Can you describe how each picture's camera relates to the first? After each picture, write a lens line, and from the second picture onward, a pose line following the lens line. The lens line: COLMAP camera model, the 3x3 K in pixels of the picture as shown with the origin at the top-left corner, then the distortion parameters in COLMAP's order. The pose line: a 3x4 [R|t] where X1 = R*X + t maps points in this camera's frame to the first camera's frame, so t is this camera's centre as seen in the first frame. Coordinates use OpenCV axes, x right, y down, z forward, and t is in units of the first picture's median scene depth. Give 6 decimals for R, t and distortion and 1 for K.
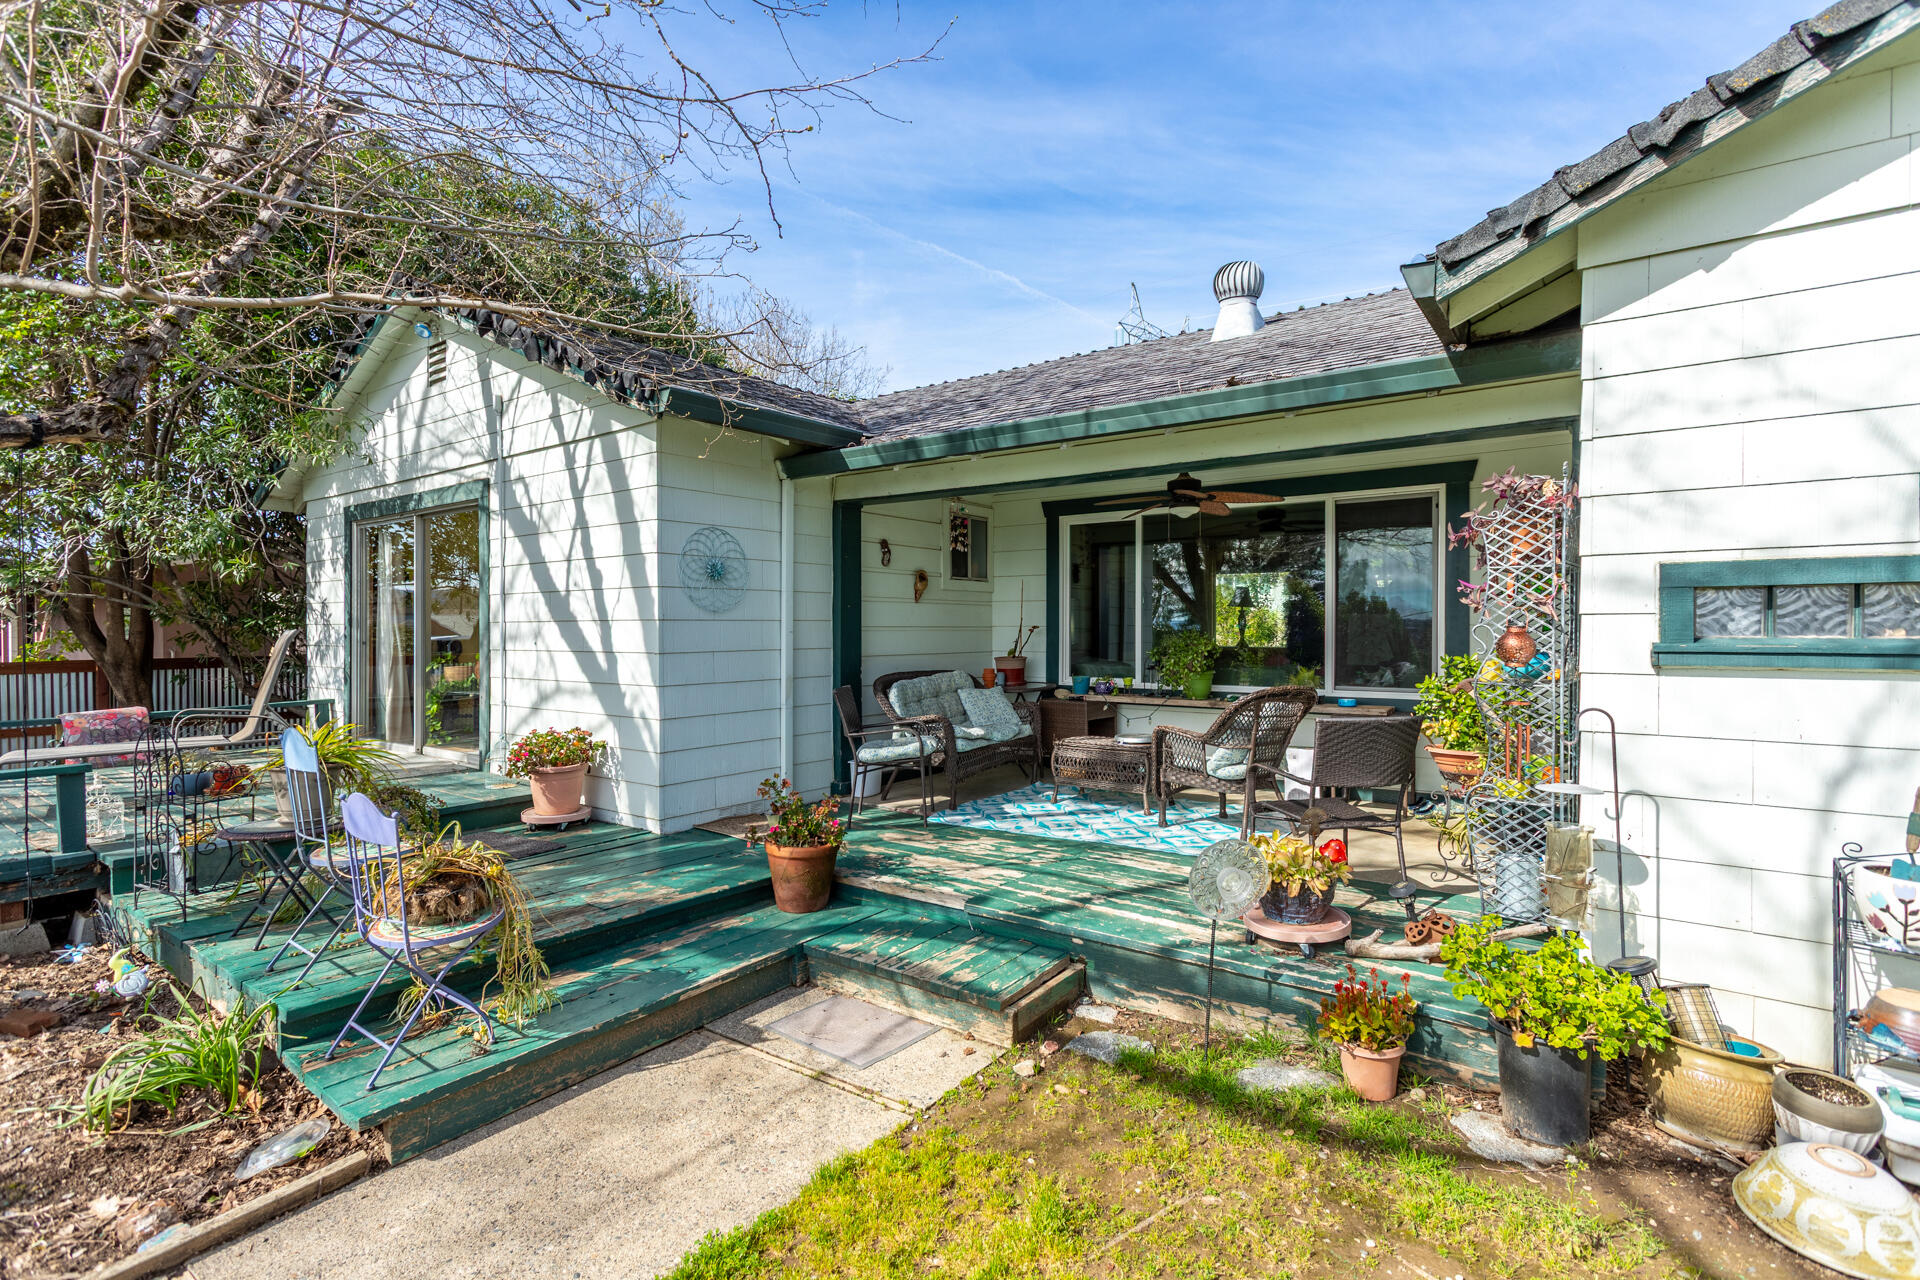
lens RADIAL K [[910.6, 0, 953.4], [0, 910.6, 634.2], [0, 0, 1]] dist [0.003439, 0.003137]
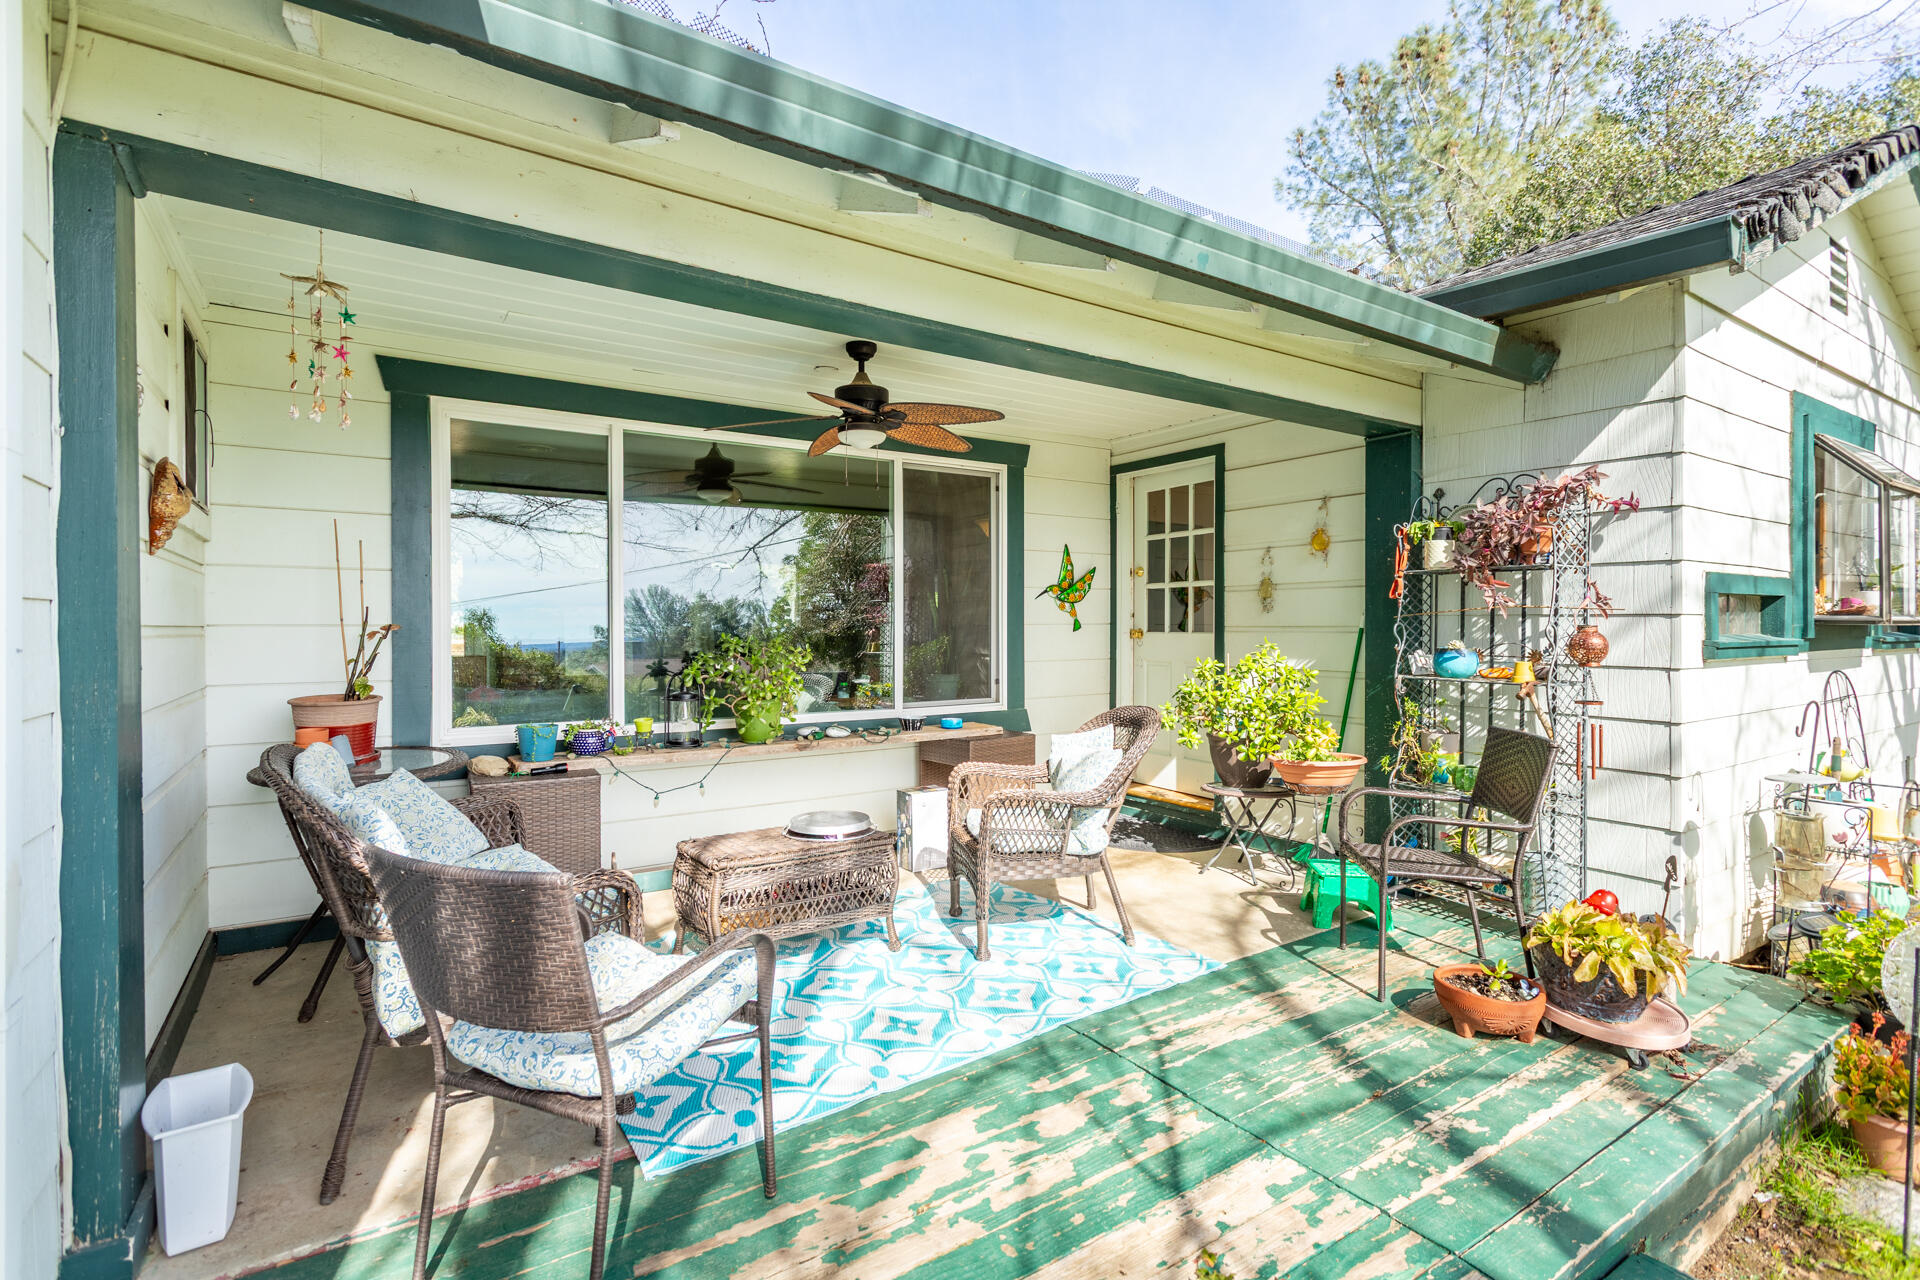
lens RADIAL K [[910.6, 0, 960.2], [0, 910.6, 630.7], [0, 0, 1]] dist [0.003439, 0.003137]
pose [[0.351515, -0.002783, 0.936178, -0.304719], [0.009047, 0.999959, -0.000424, -0.004316], [-0.936138, 0.008619, 0.351526, 0.732991]]
